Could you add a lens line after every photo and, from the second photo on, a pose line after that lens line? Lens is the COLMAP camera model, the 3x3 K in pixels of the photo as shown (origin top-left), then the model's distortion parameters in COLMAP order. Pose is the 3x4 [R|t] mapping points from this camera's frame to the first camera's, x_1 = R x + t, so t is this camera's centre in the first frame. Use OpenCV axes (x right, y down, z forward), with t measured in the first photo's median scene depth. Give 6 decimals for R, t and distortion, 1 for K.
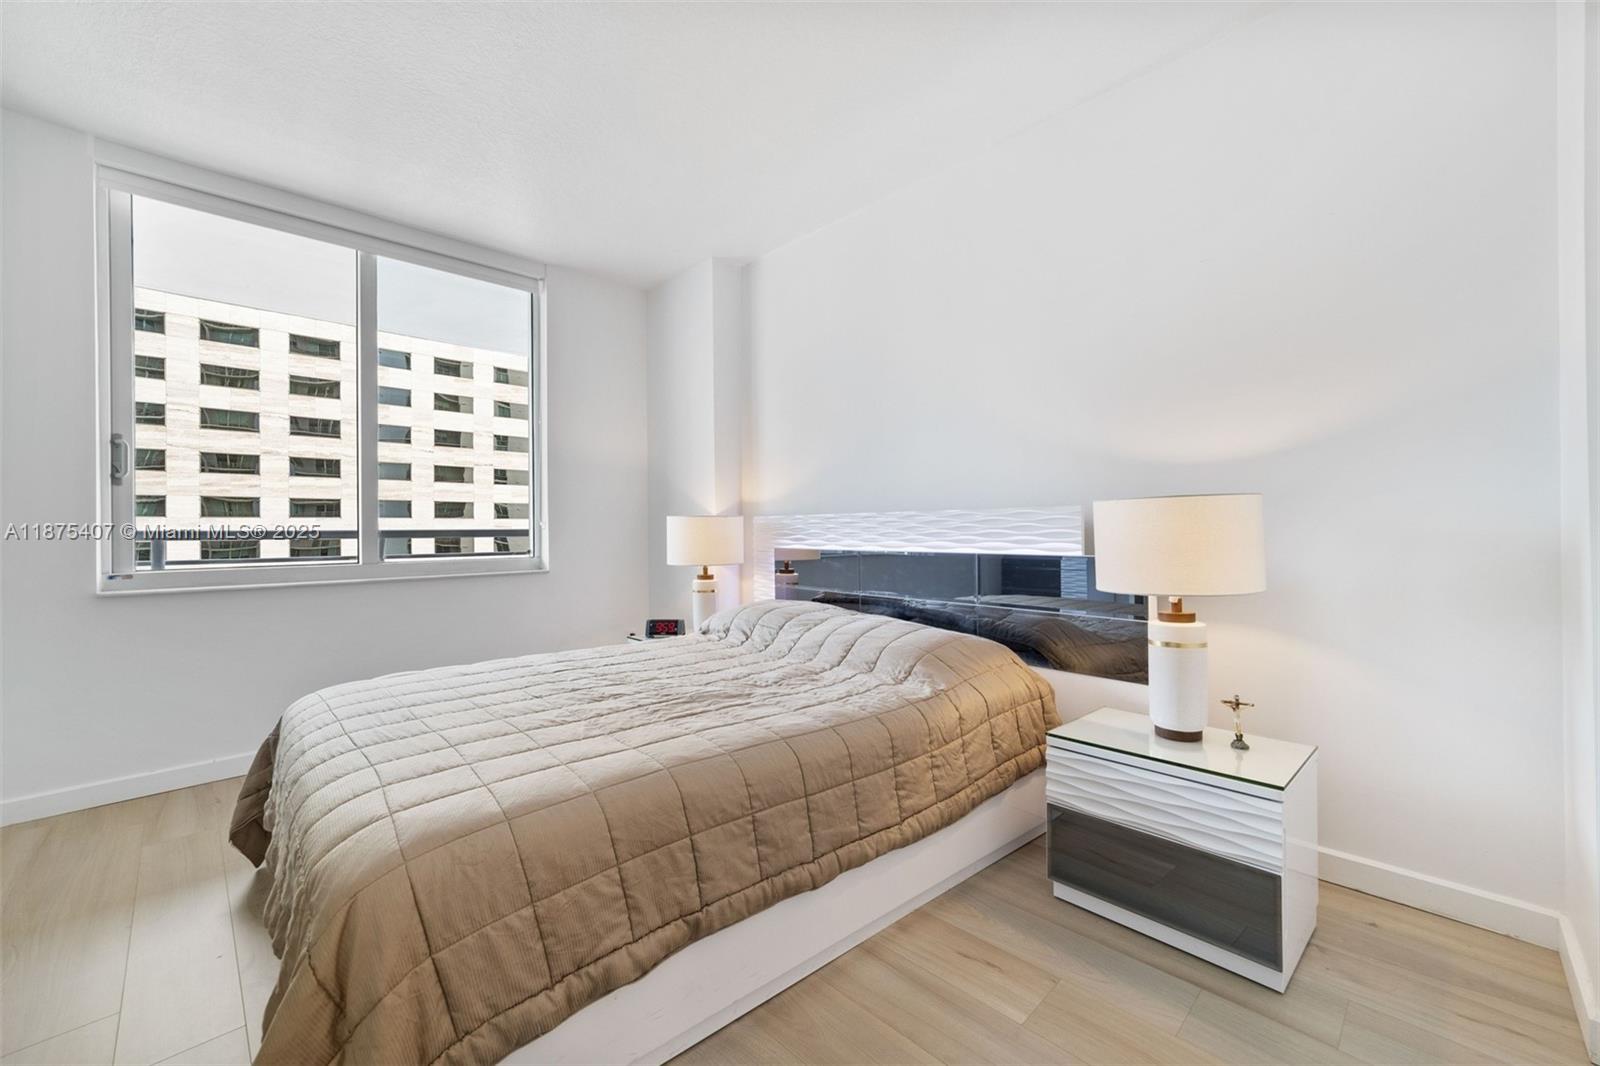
lens RADIAL K [[632.4, 0, 795.4], [0, 632.4, 528.7], [0, 0, 1]] dist [0.000231, 0.000026]
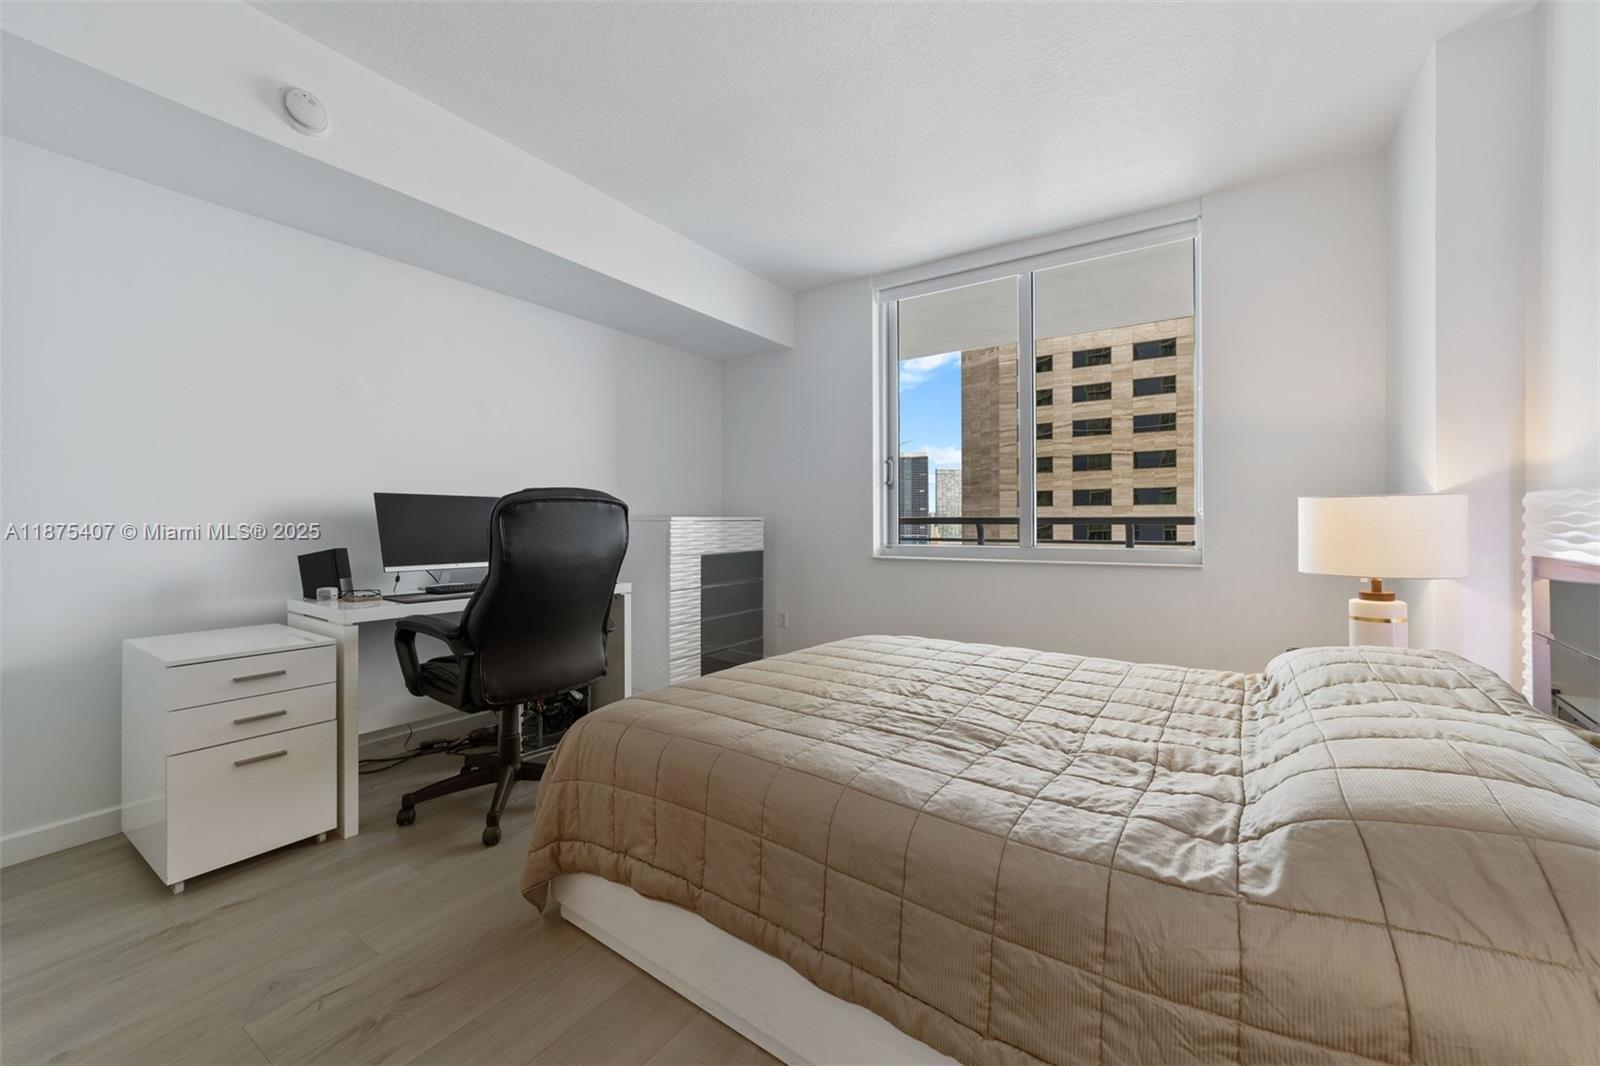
lens RADIAL K [[616.8, 0, 794.6], [0, 616.8, 522.4], [0, 0, 1]] dist [-0.000369, 0.000185]
pose [[0.229741, 0.007629, -0.973222, 0.615009], [0.006843, 0.999932, 0.009454, -0.006342], [0.973228, -0.008832, 0.229673, 0.651552]]
